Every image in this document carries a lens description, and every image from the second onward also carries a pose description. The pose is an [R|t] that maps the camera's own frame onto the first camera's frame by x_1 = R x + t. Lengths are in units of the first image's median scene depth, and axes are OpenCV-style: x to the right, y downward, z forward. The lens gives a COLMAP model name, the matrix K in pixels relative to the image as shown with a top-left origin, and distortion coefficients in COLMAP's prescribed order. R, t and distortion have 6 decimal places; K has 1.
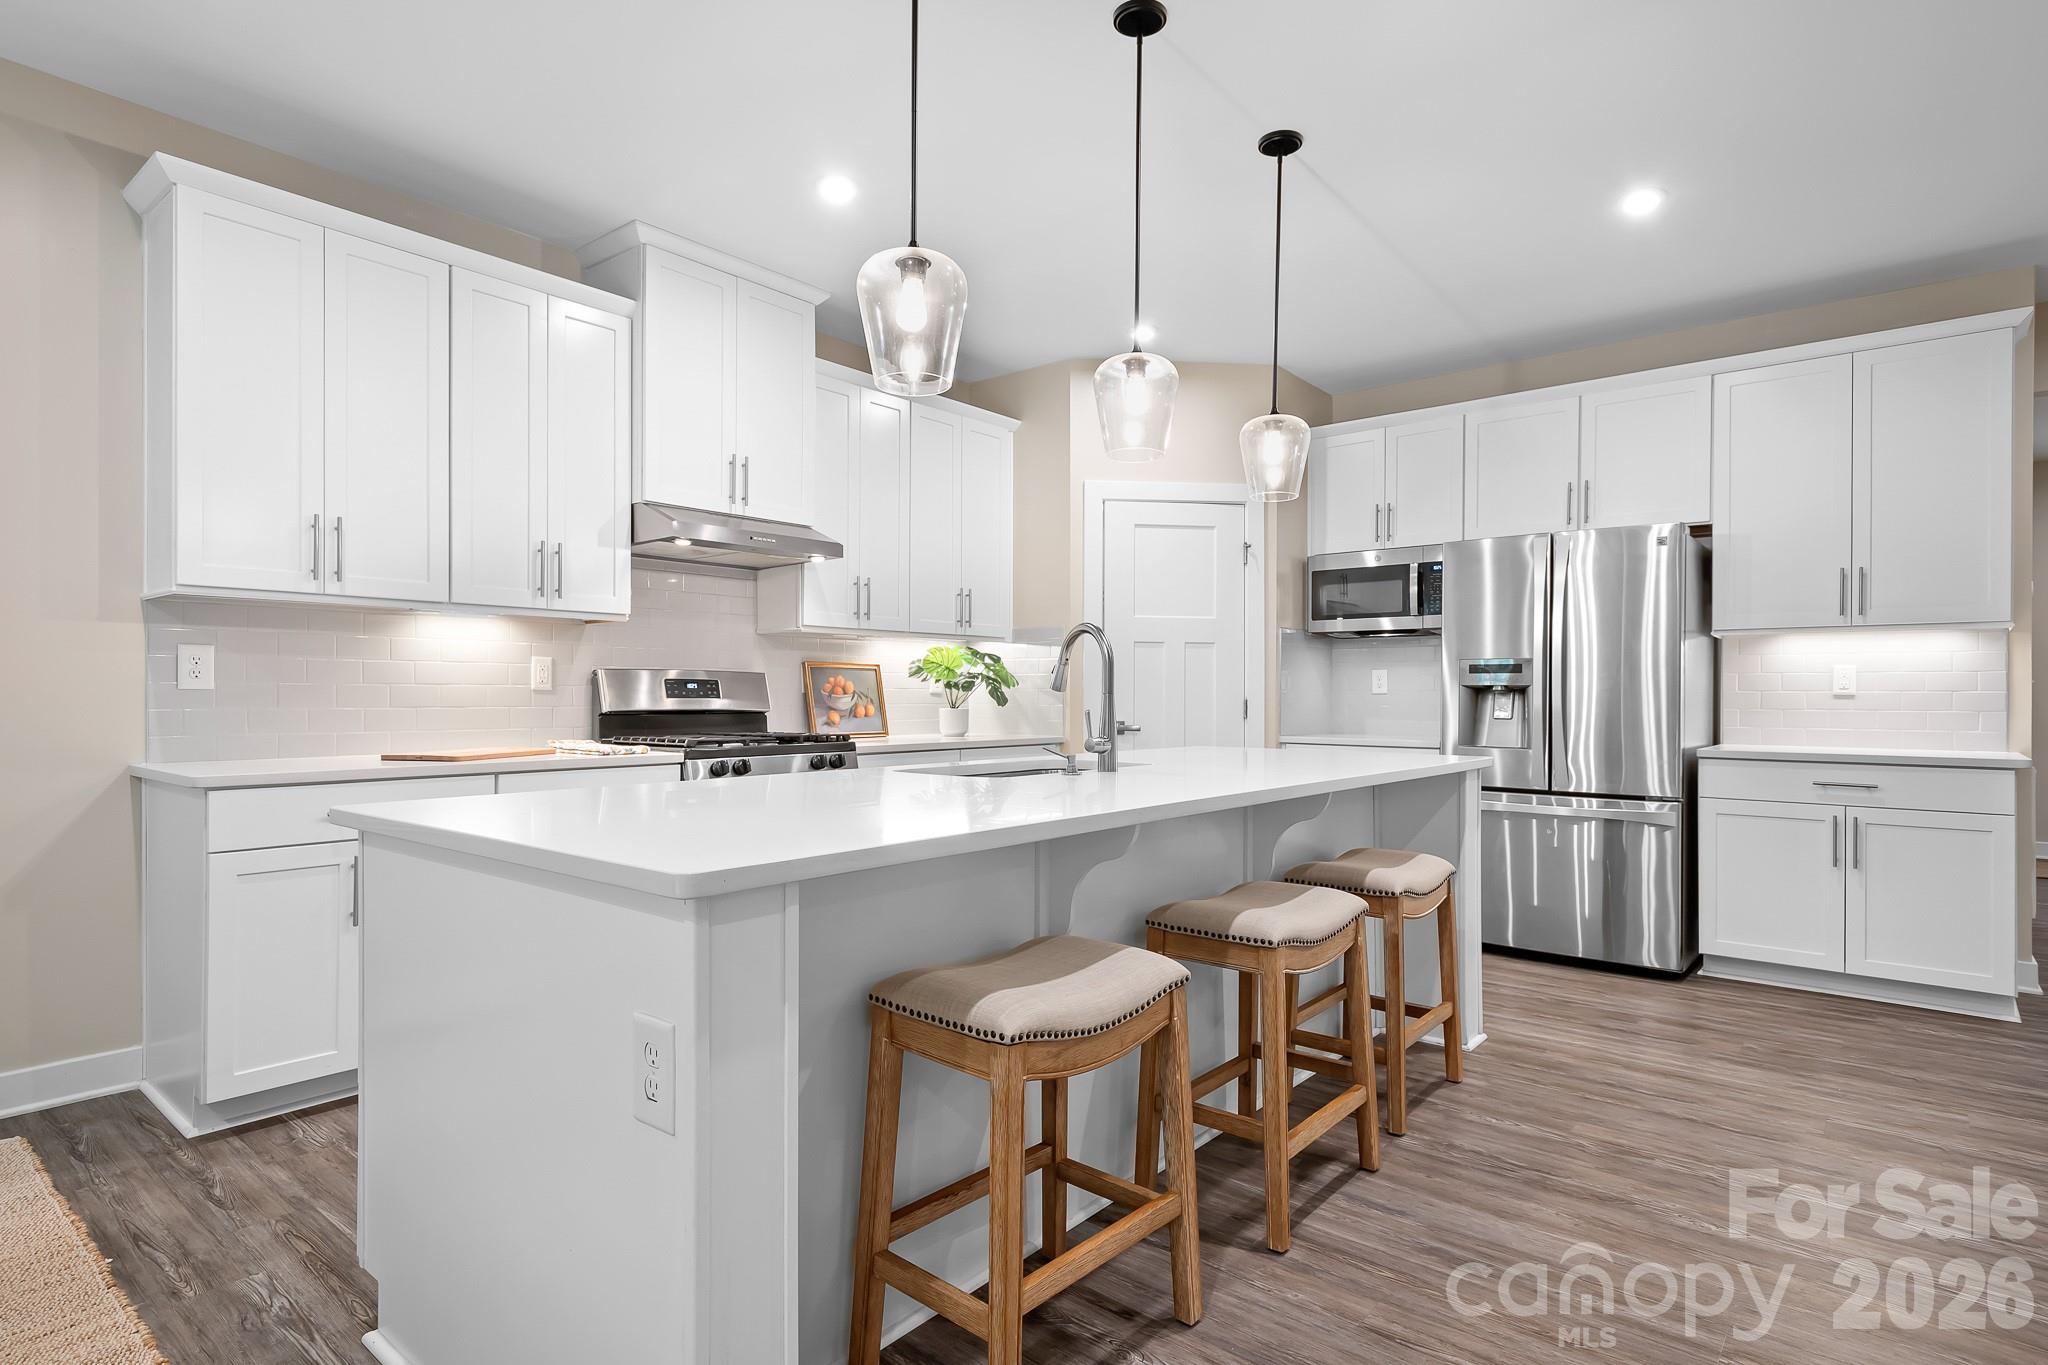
lens RADIAL K [[1049.7, 0, 1011.0], [0, 1049.7, 684.9], [0, 0, 1]] dist [0.012695, -0.000978]
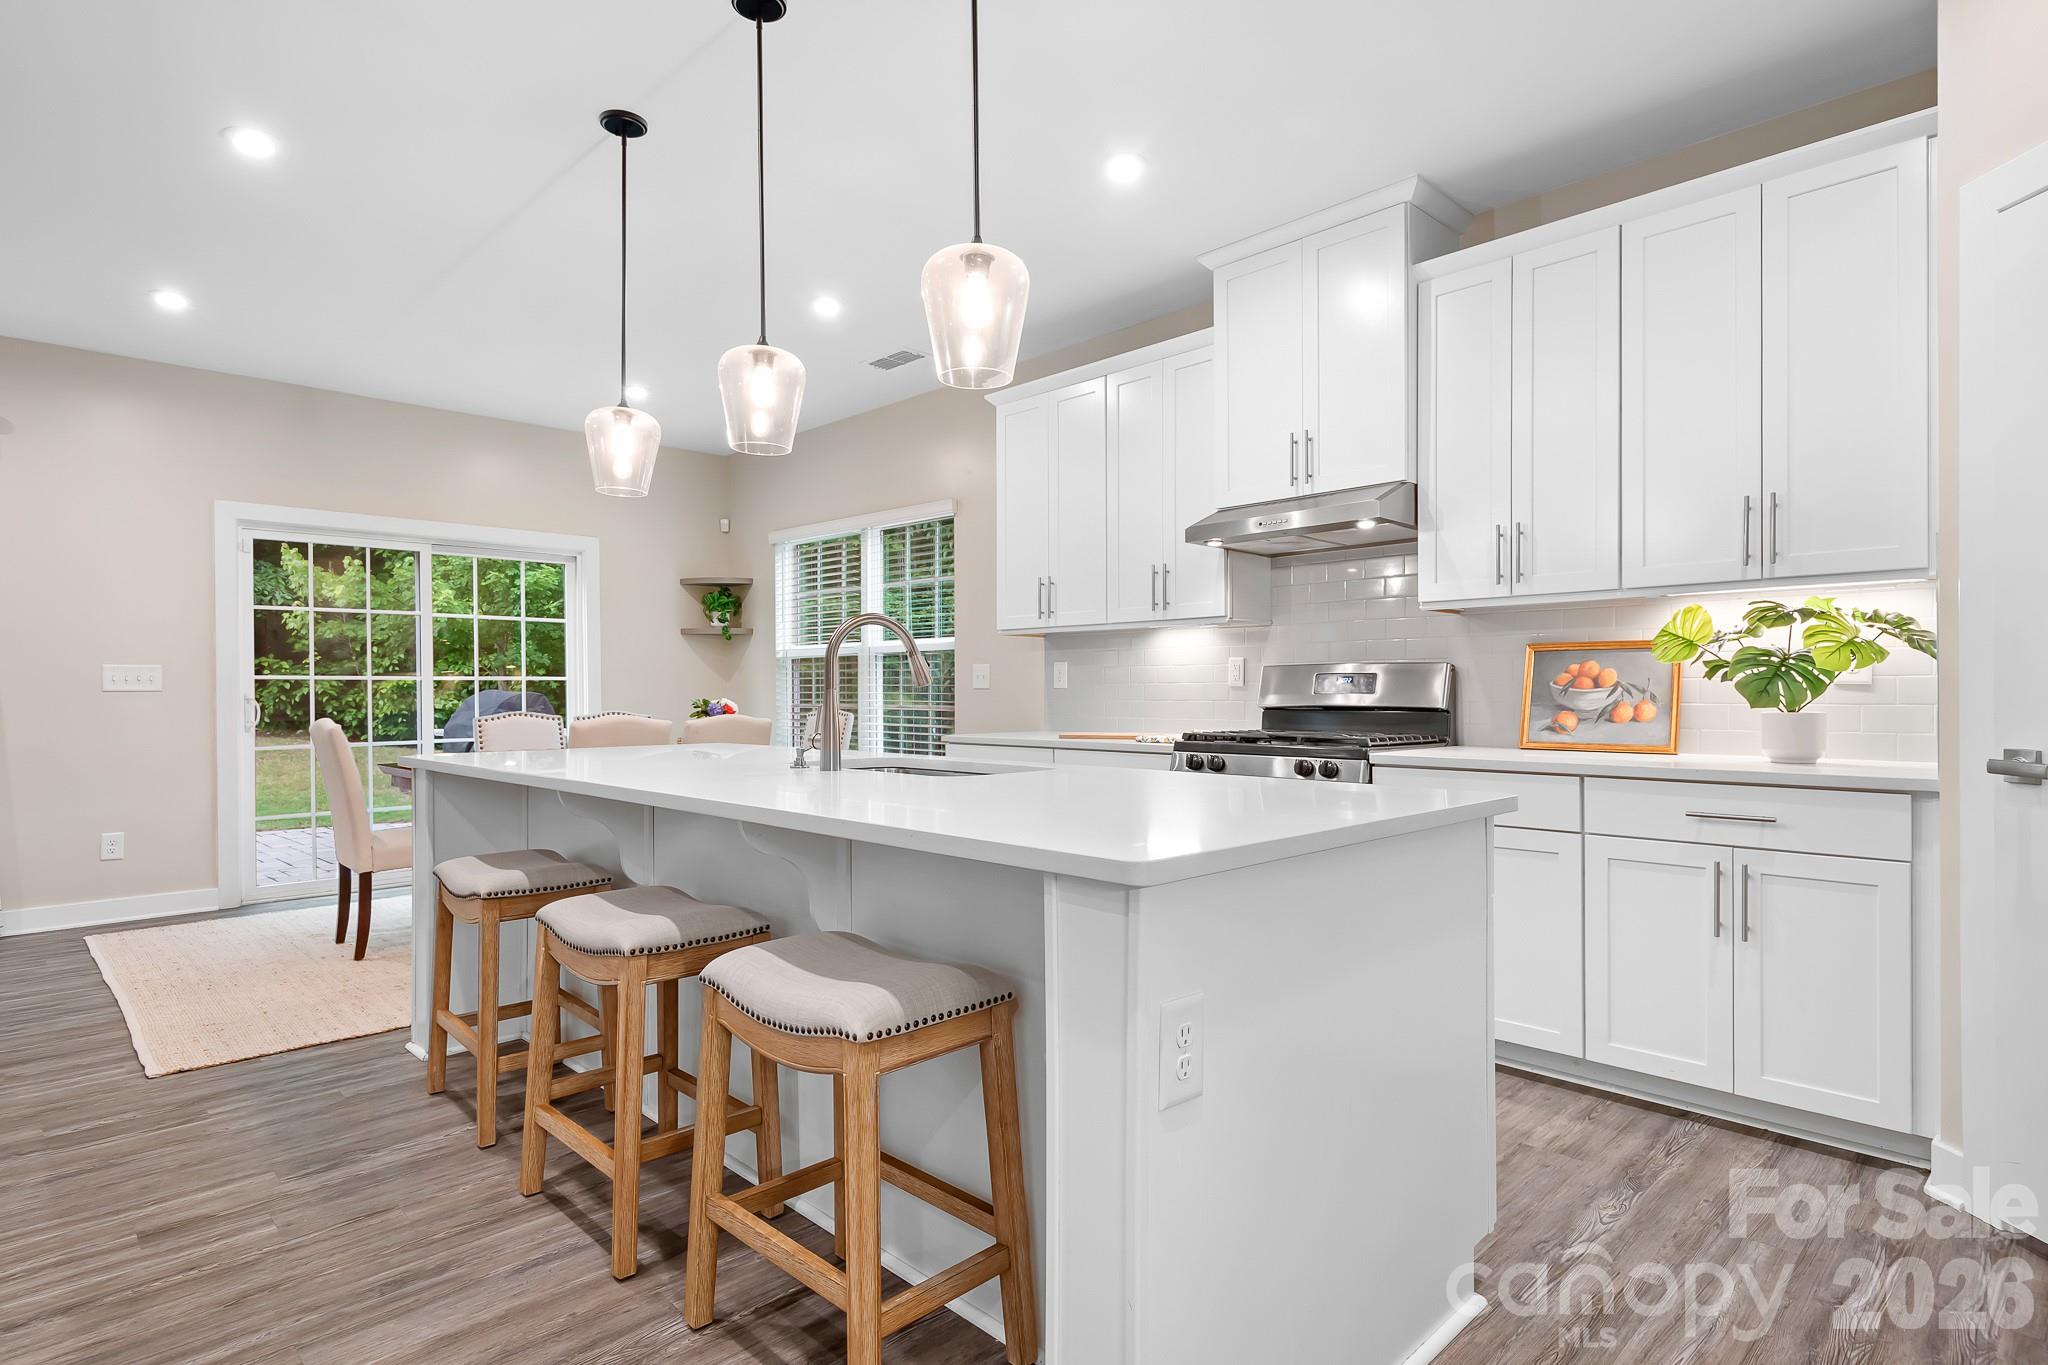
lens RADIAL K [[1049.7, 0, 1029.6], [0, 1049.7, 680.8], [0, 0, 1]] dist [0.012695, -0.000978]
pose [[-0.081177, -0.013285, -0.996611, 0.719320], [0.012711, 0.999816, -0.014363, 0.012249], [0.996619, -0.013834, -0.080993, 0.881407]]
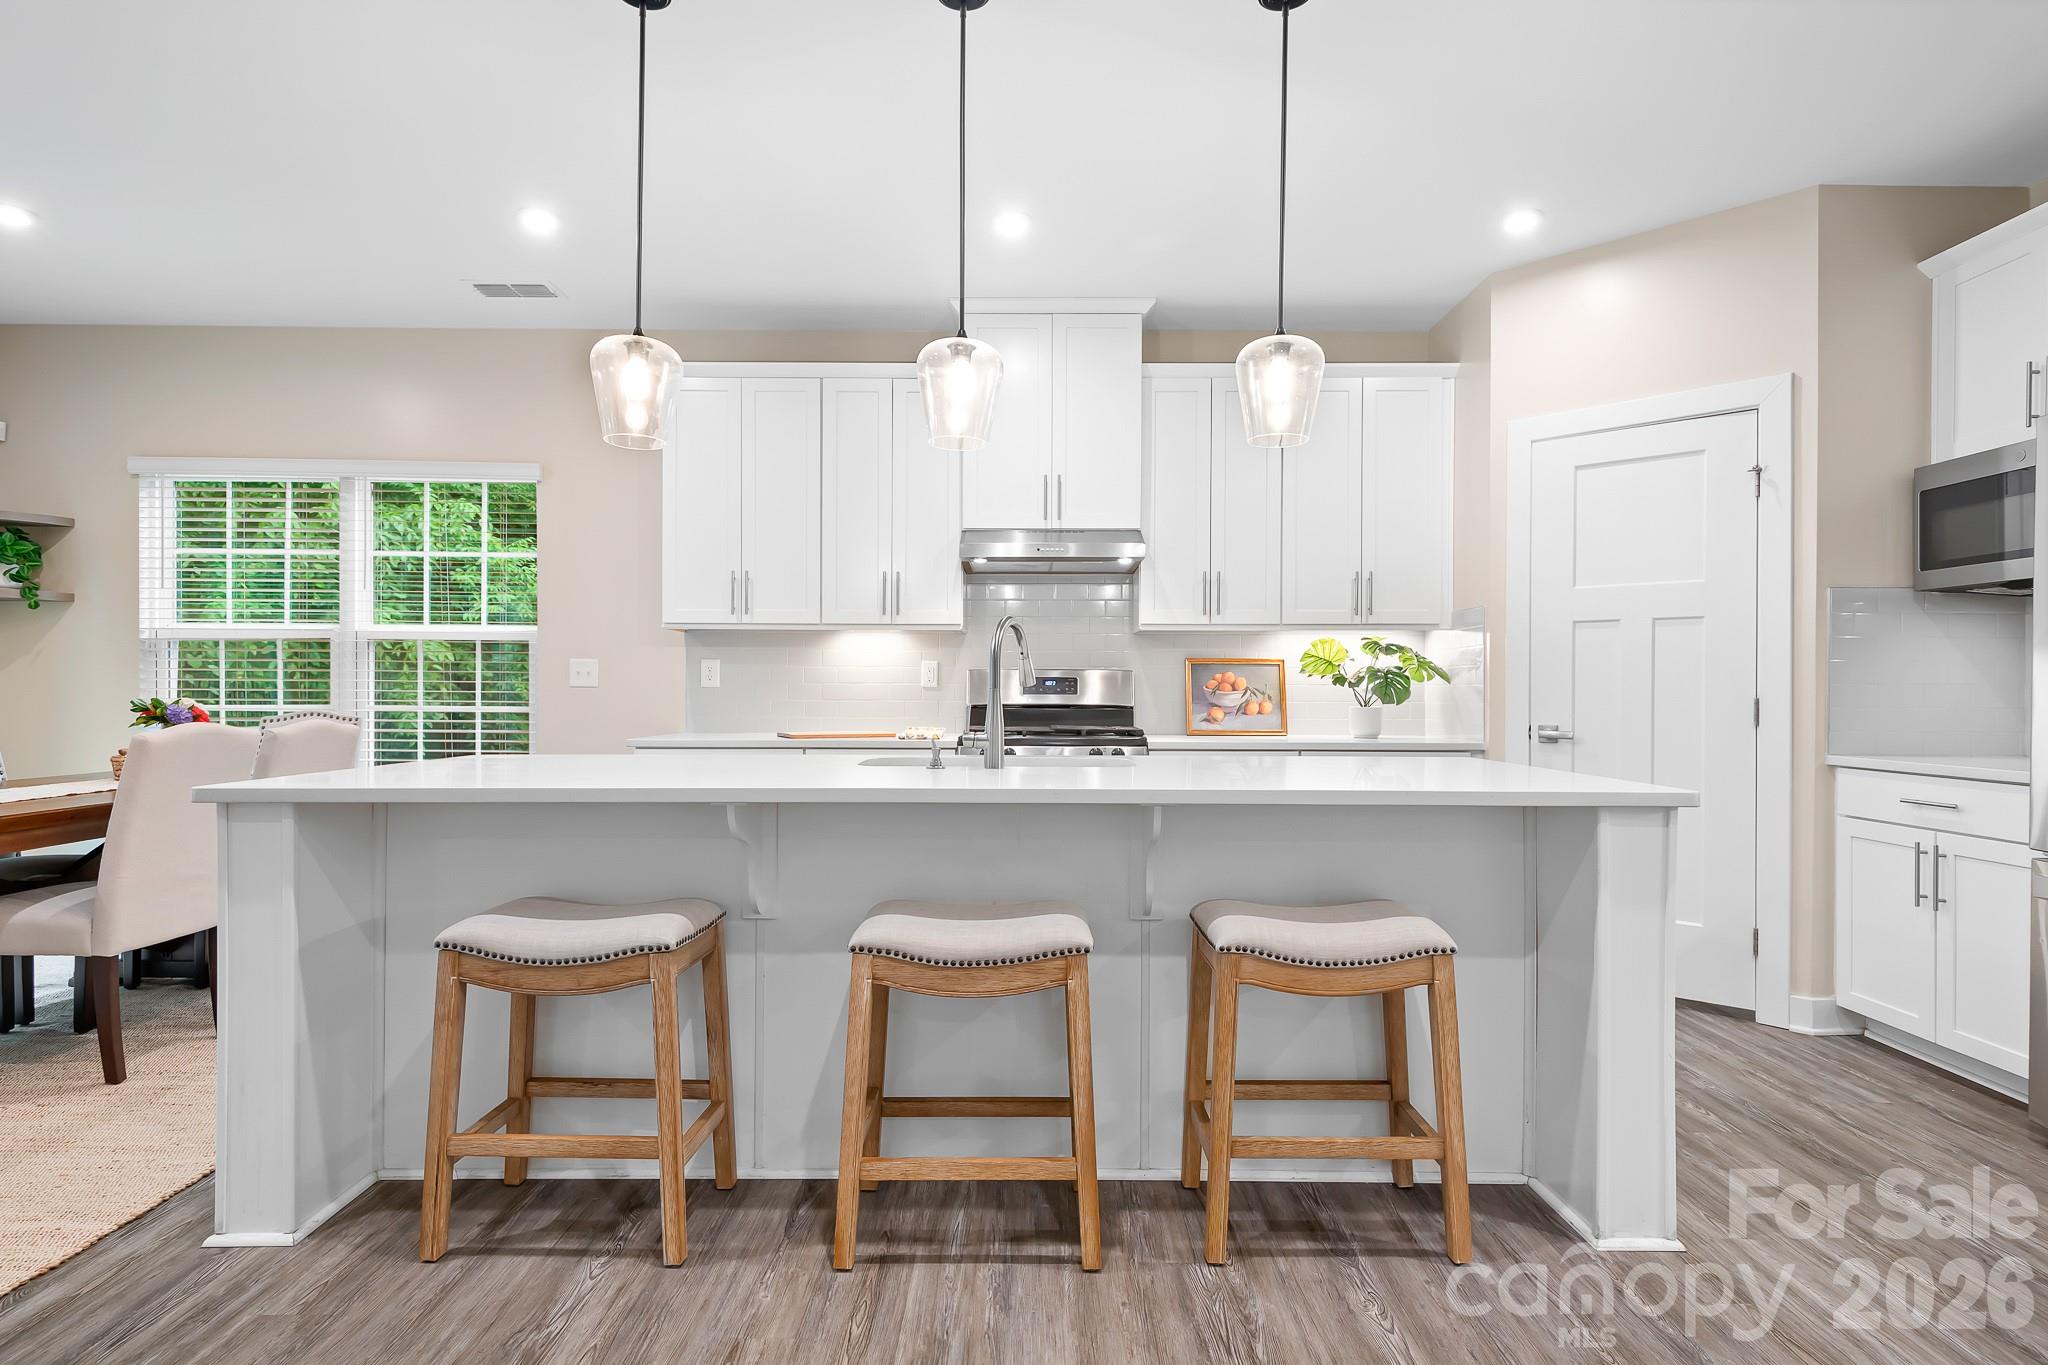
lens RADIAL K [[1049.7, 0, 1023.5], [0, 1049.7, 682.2], [0, 0, 1]] dist [0.012695, -0.000978]
pose [[0.646698, -0.007855, -0.762706, 0.595968], [0.006394, 0.999968, -0.004876, 0.005488], [0.762719, -0.001724, 0.646727, 0.275728]]
